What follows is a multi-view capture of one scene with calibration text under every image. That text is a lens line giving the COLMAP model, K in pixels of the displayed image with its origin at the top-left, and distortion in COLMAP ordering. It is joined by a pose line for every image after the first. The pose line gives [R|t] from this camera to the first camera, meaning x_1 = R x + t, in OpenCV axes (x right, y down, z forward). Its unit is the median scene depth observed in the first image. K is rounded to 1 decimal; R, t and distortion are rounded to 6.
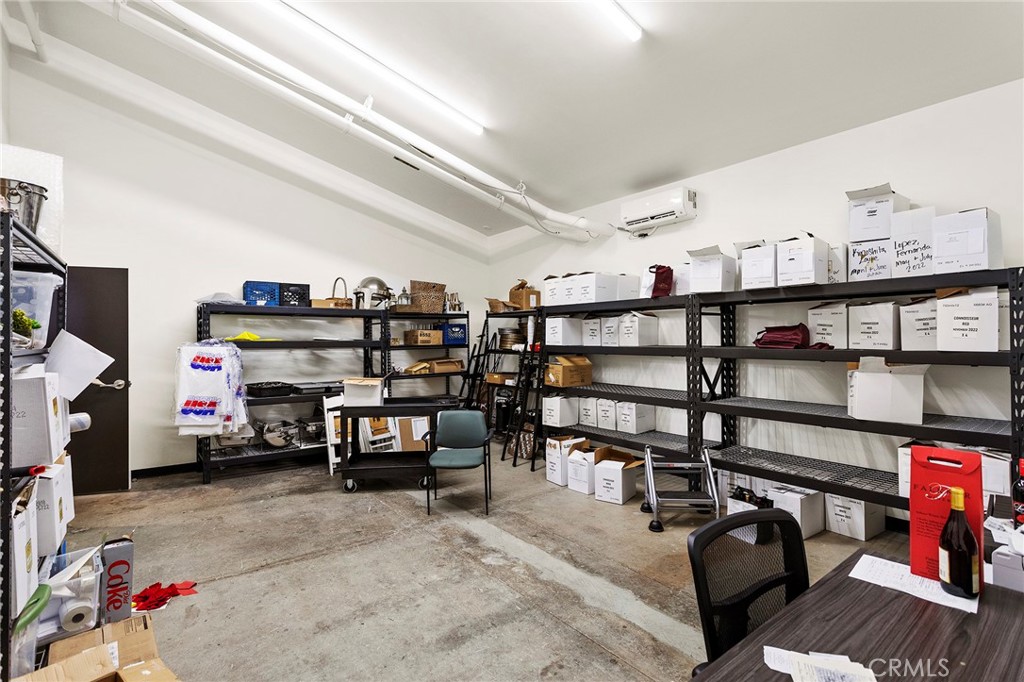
lens RADIAL K [[485.6, 0, 515.2], [0, 485.6, 335.1], [0, 0, 1]] dist [-0.004384, 0.000175]
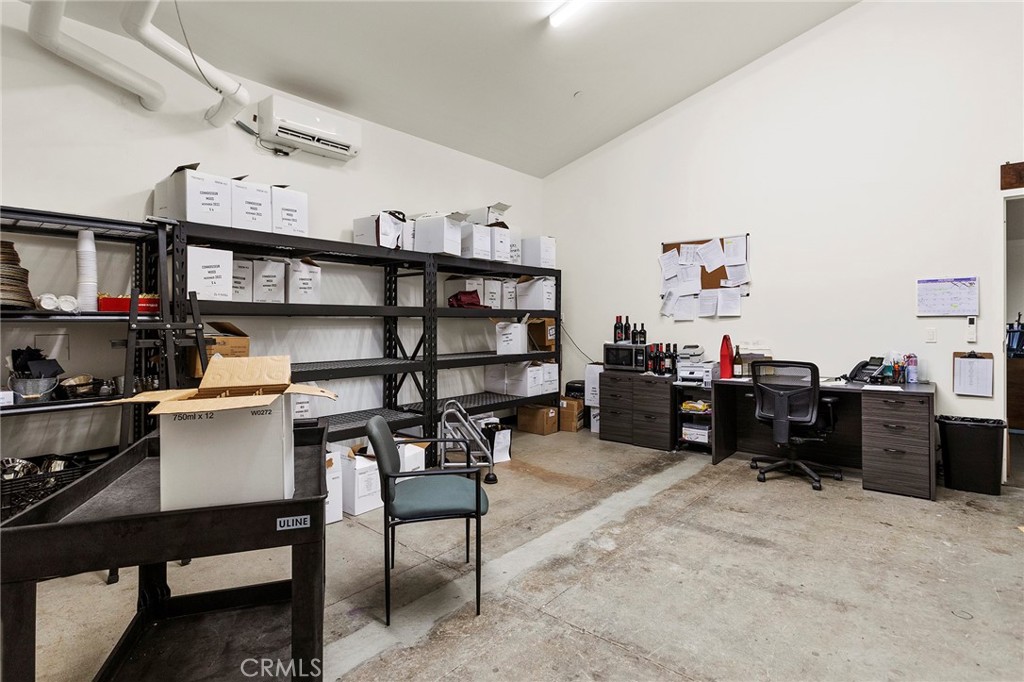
lens RADIAL K [[485.6, 0, 545.8], [0, 485.6, 323.2], [0, 0, 1]] dist [-0.004384, 0.000175]
pose [[-0.200409, 0.002212, 0.979710, -0.843282], [0.004210, 0.999990, -0.001396, 0.079565], [-0.979703, 0.003844, -0.200417, 1.255494]]
